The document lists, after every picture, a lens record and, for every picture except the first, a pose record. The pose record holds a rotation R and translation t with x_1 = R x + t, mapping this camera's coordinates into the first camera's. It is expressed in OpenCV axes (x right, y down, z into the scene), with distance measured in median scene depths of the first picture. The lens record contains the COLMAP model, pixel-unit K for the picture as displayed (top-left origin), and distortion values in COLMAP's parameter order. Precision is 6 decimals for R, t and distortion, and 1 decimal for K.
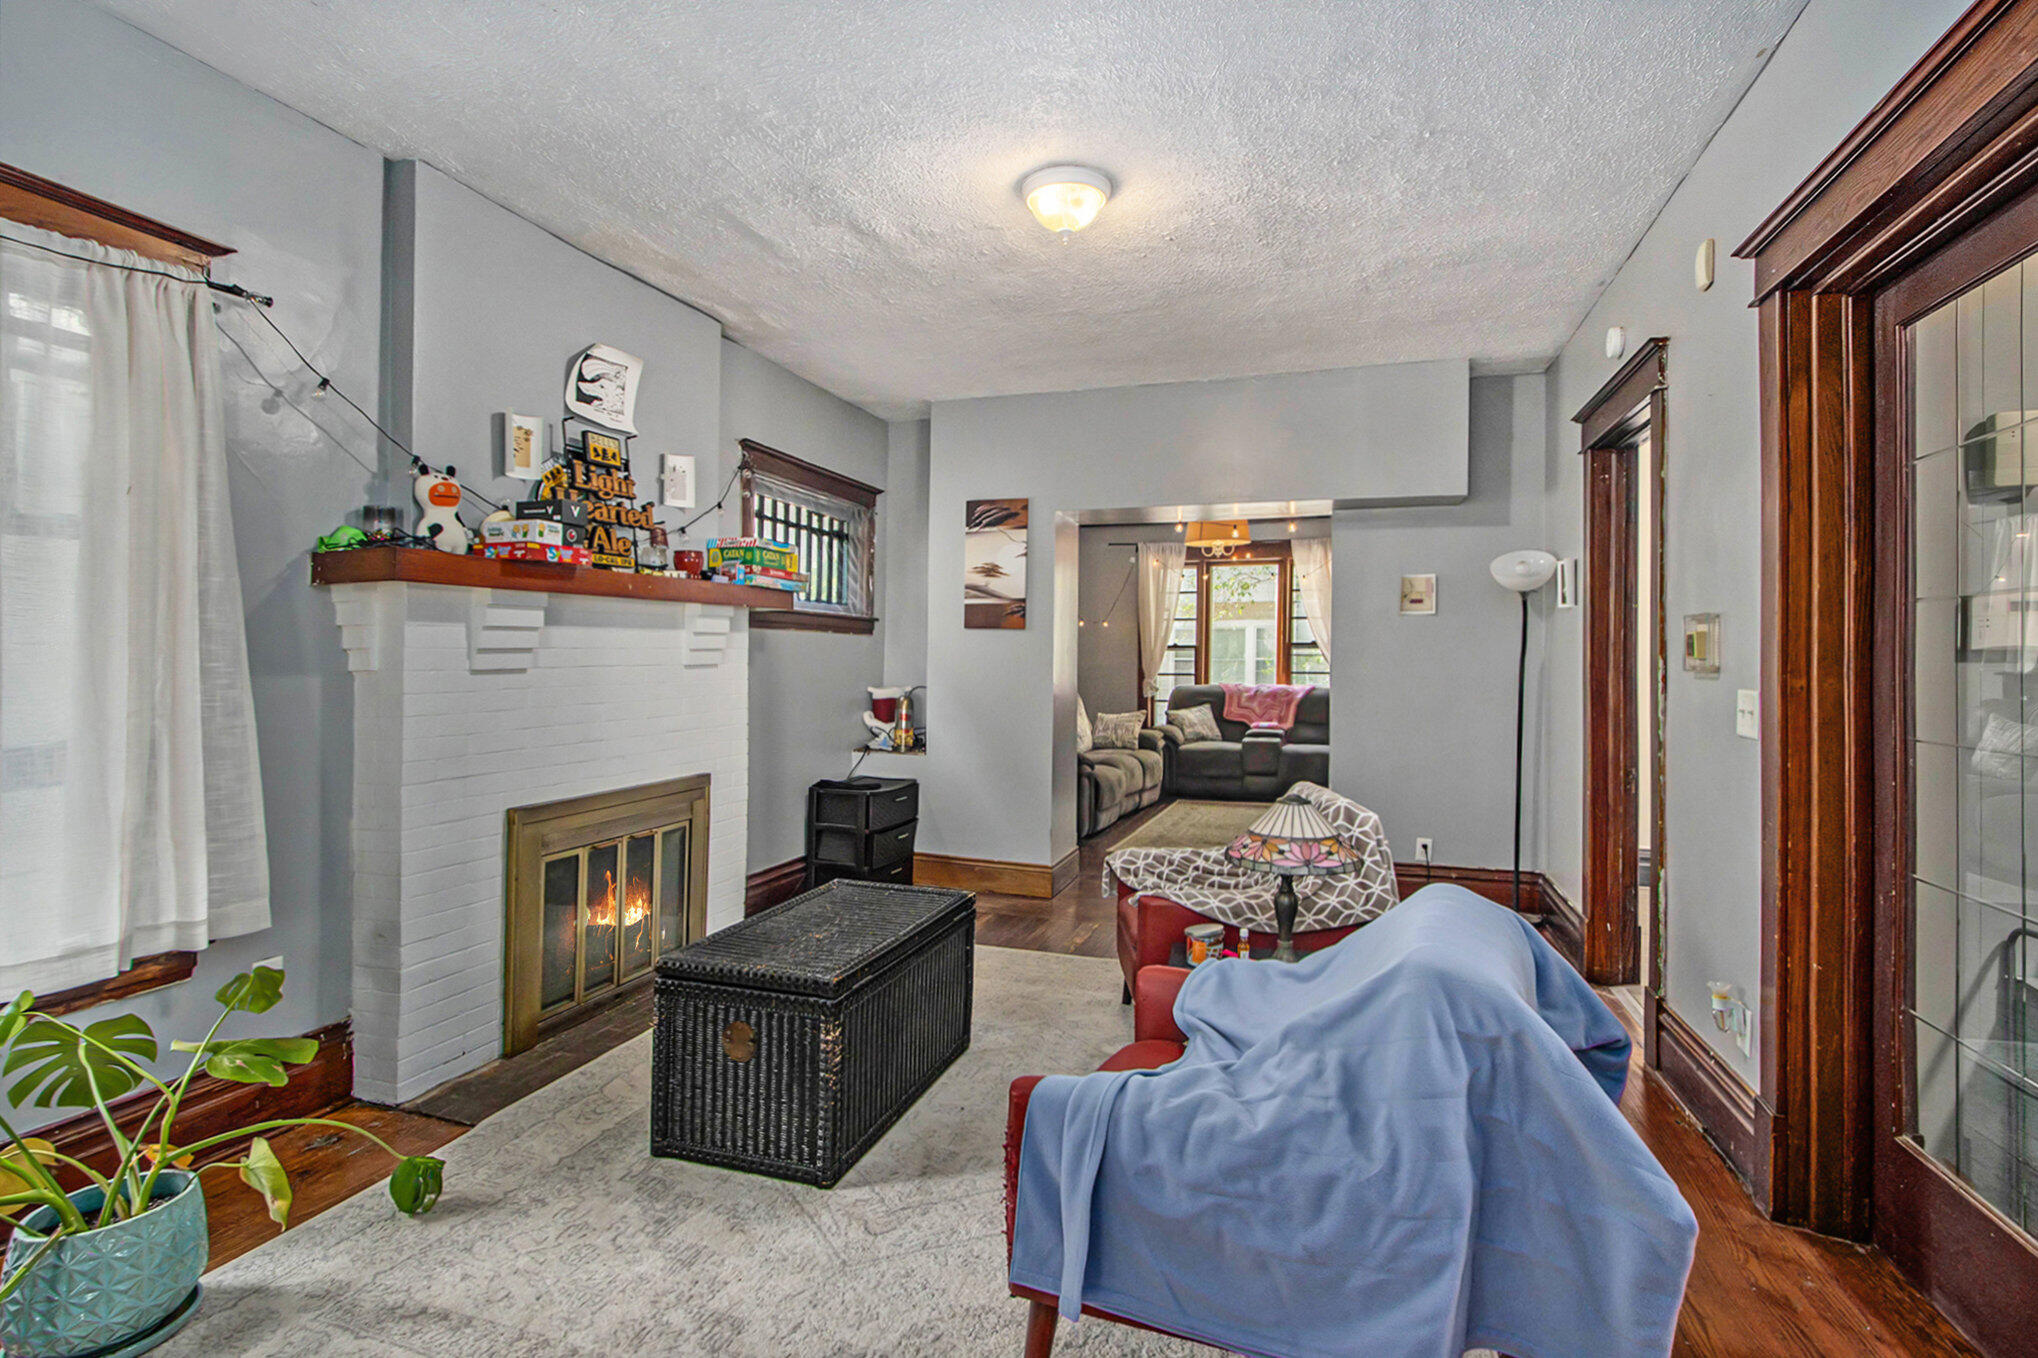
lens RADIAL K [[950.0, 0, 1017.4], [0, 950.0, 658.1], [0, 0, 1]] dist [0.000271, 0.000186]
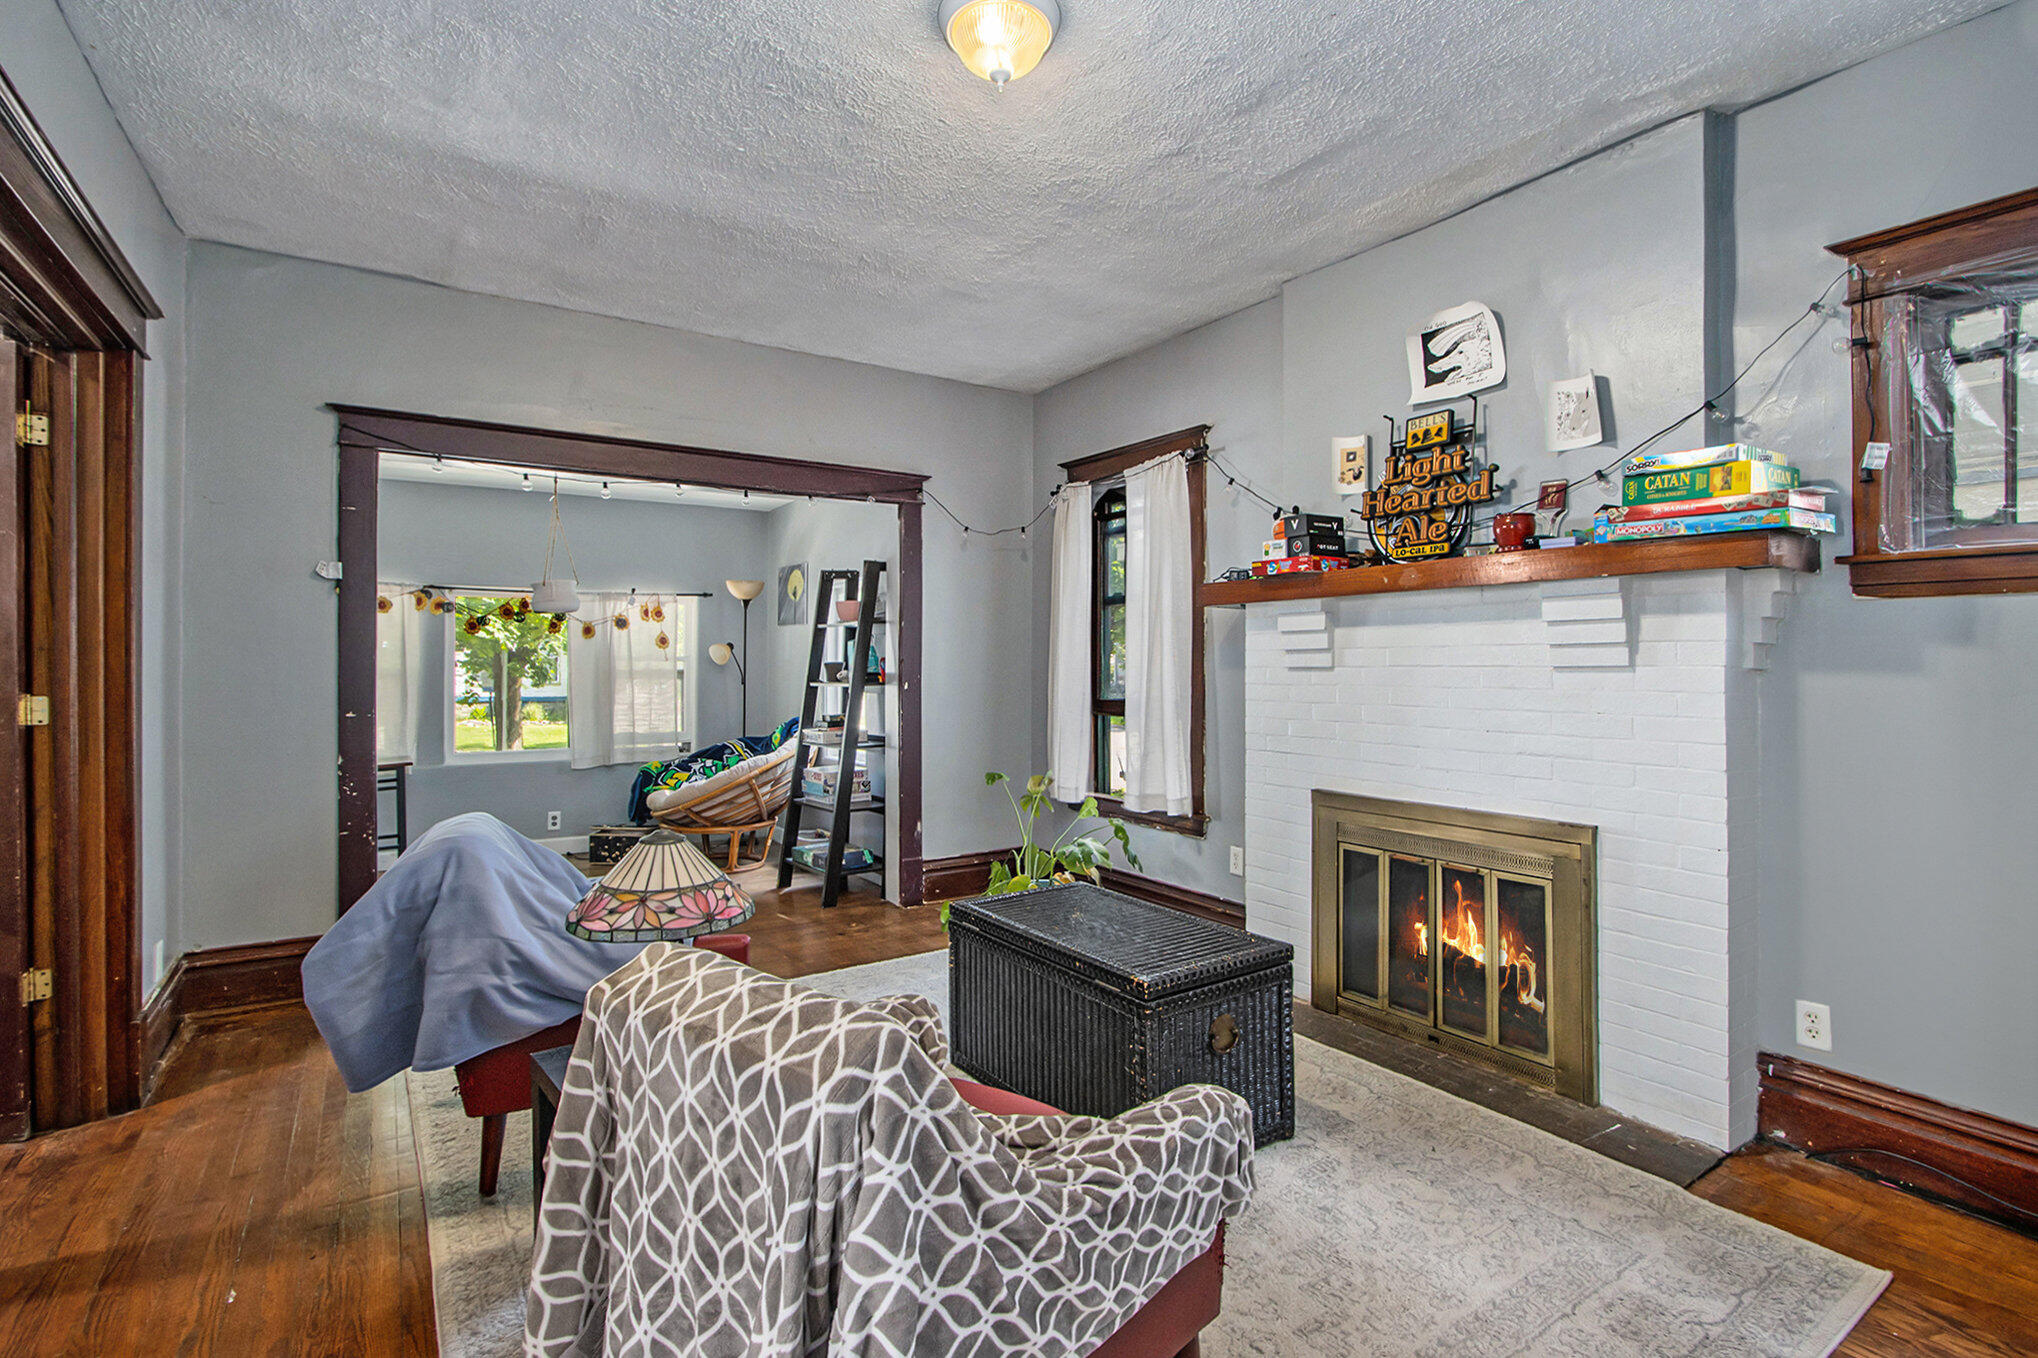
lens RADIAL K [[950.0, 0, 1017.4], [0, 950.0, 658.1], [0, 0, 1]] dist [0.000271, 0.000186]
pose [[-0.609790, -0.007192, -0.792531, 0.195992], [-0.006308, 0.999971, -0.004221, 0.002401], [0.792538, 0.002426, -0.609818, 0.460252]]
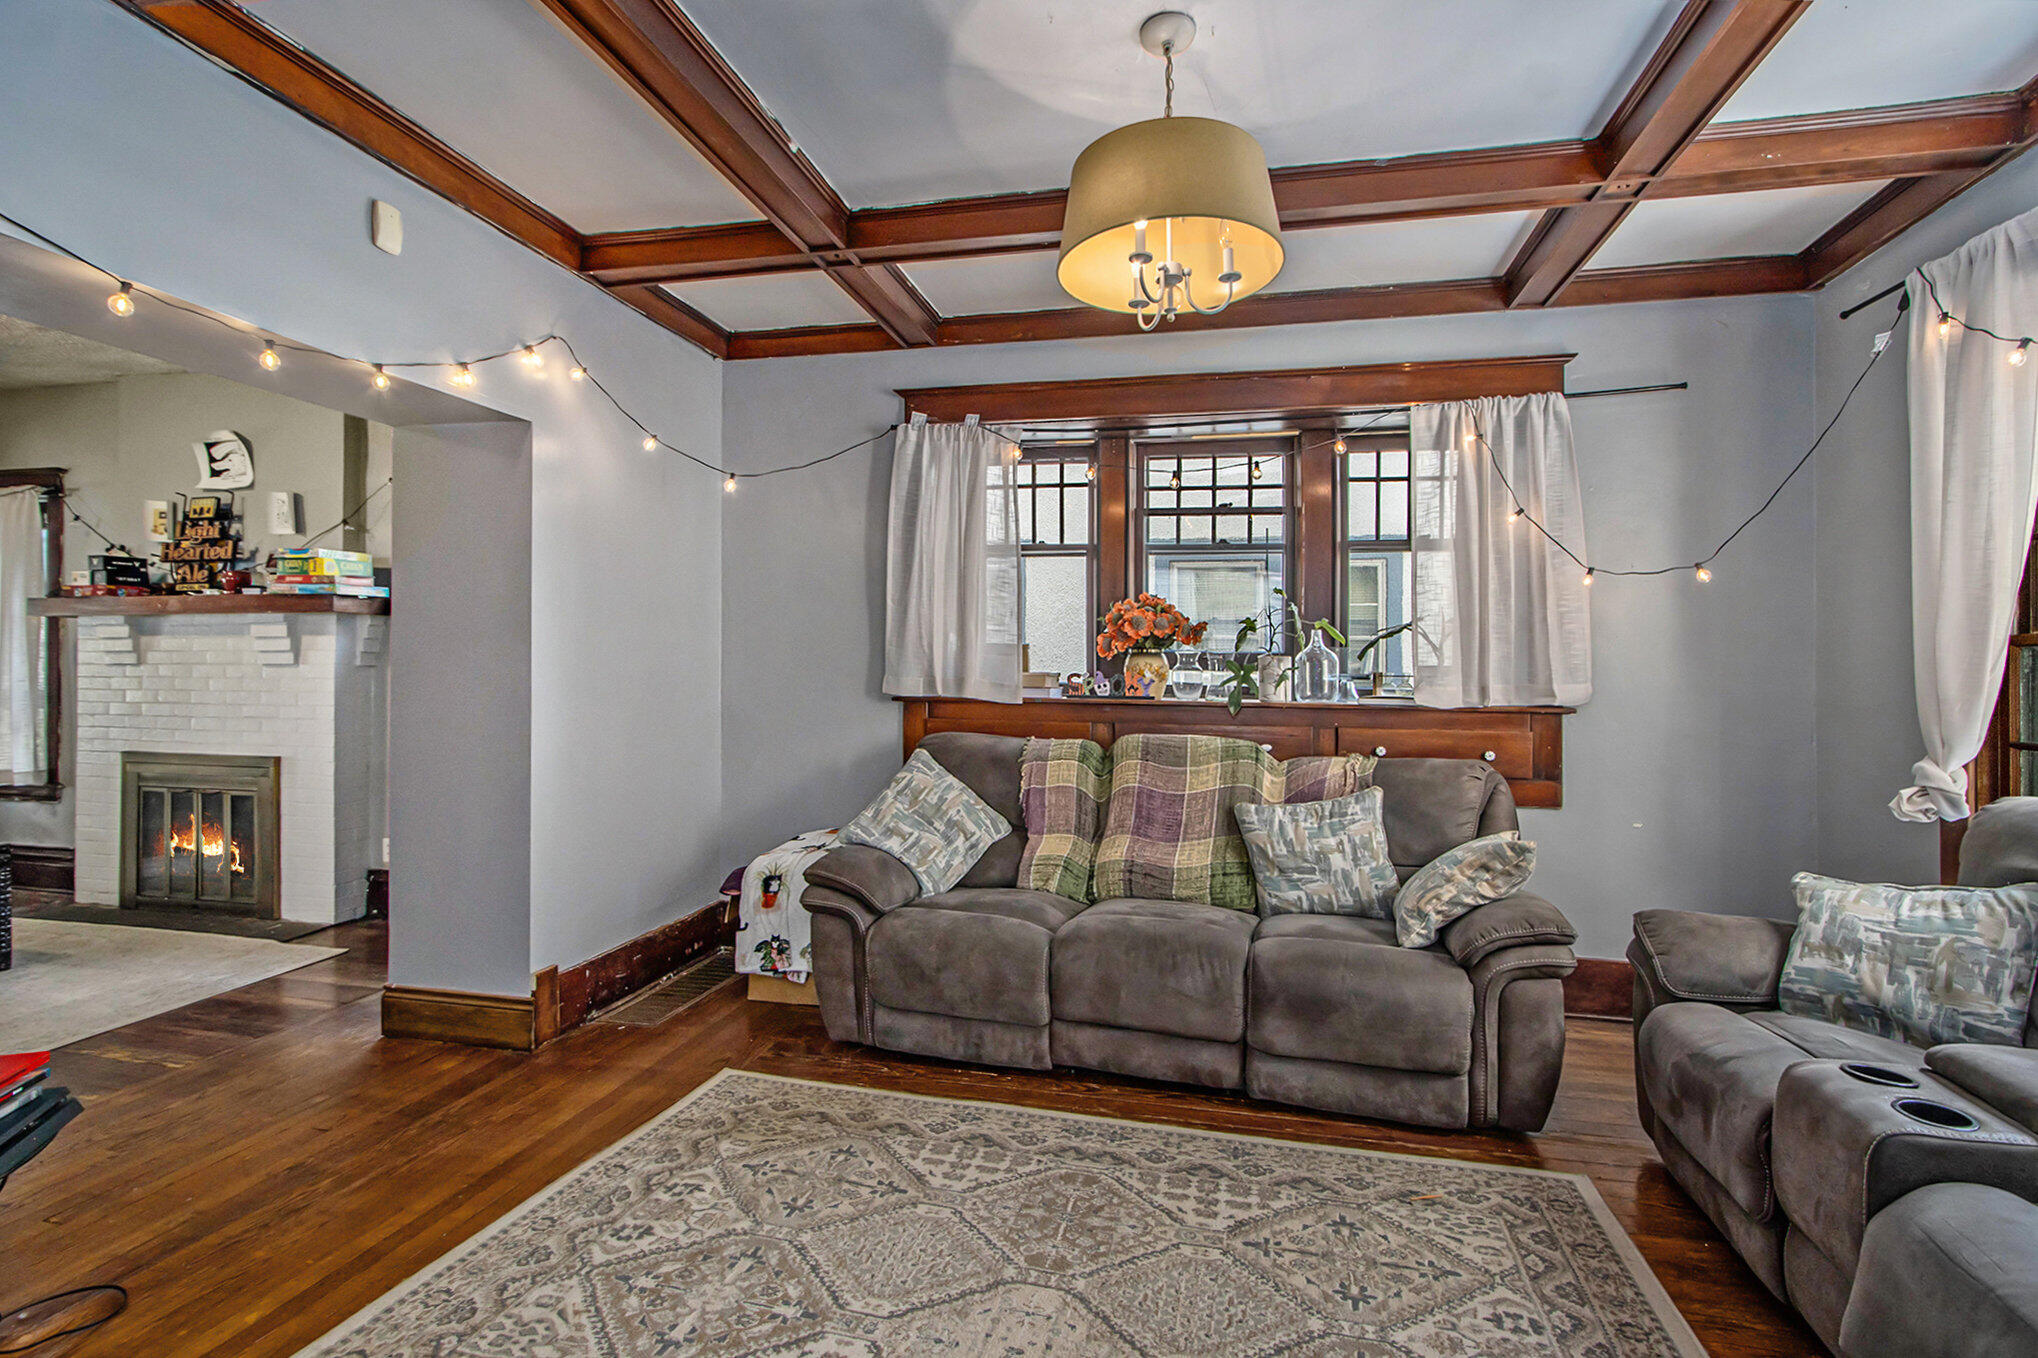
lens RADIAL K [[950.0, 0, 1017.4], [0, 950.0, 658.1], [0, 0, 1]] dist [0.000271, 0.000186]
pose [[0.091448, -0.011921, -0.995739, 0.390059], [-0.013516, 0.999821, -0.013211, 0.000920], [0.995718, 0.014667, 0.091270, 0.762477]]
